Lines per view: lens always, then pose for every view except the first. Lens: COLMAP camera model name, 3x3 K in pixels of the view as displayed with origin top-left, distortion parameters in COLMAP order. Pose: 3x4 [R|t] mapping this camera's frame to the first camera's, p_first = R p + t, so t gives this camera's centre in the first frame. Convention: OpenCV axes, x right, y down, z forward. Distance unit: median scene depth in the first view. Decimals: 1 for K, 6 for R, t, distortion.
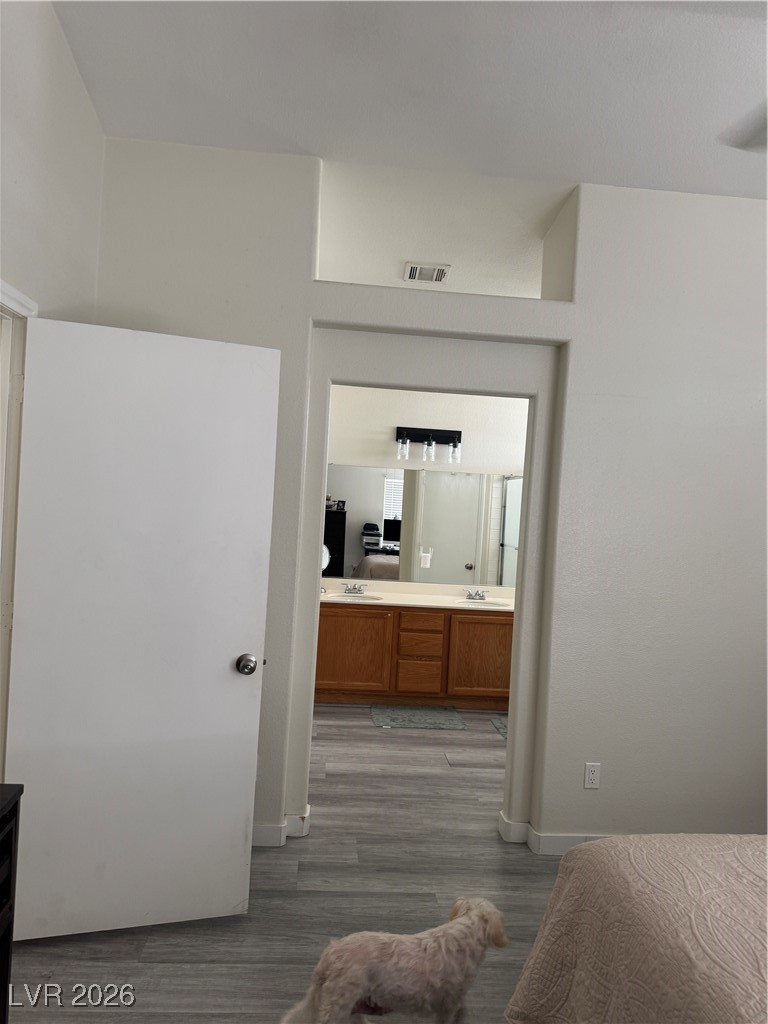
lens RADIAL K [[710.7, 0, 380.0], [0, 710.7, 517.5], [0, 0, 1]] dist [0.056832, -0.048578]
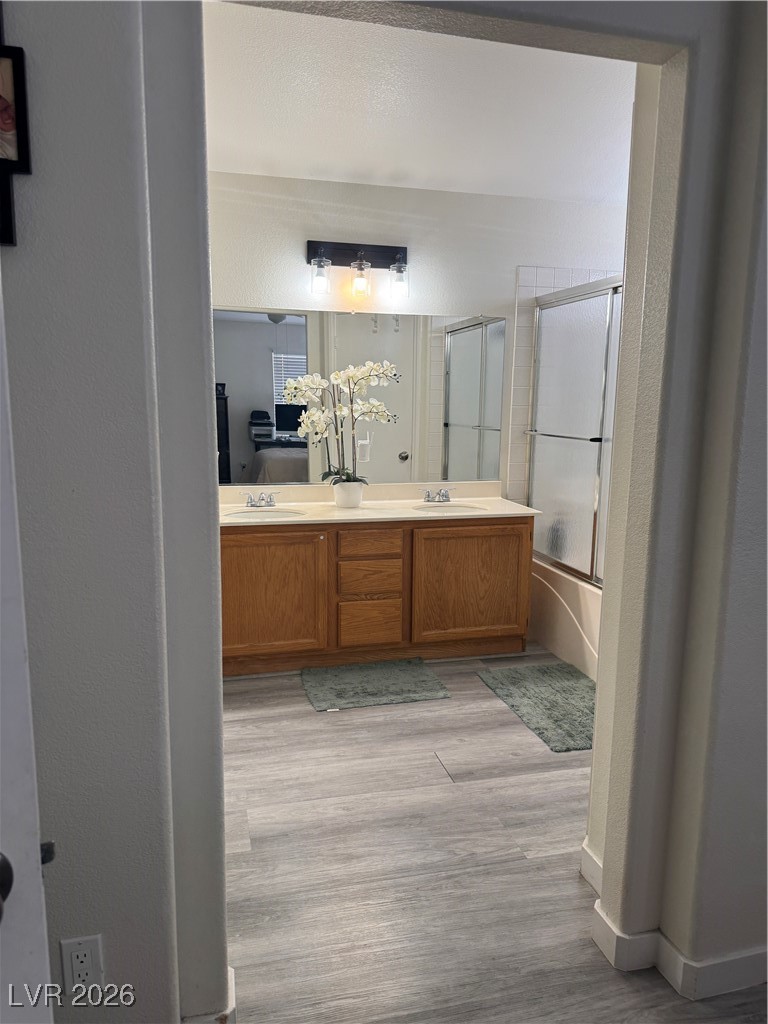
lens RADIAL K [[710.7, 0, 380.0], [0, 710.7, 517.5], [0, 0, 1]] dist [0.056832, -0.048578]
pose [[0.984480, -0.075316, 0.158513, -0.035368], [0.050447, 0.986556, 0.155442, 0.020998], [-0.168089, -0.145033, 0.975044, 0.357799]]
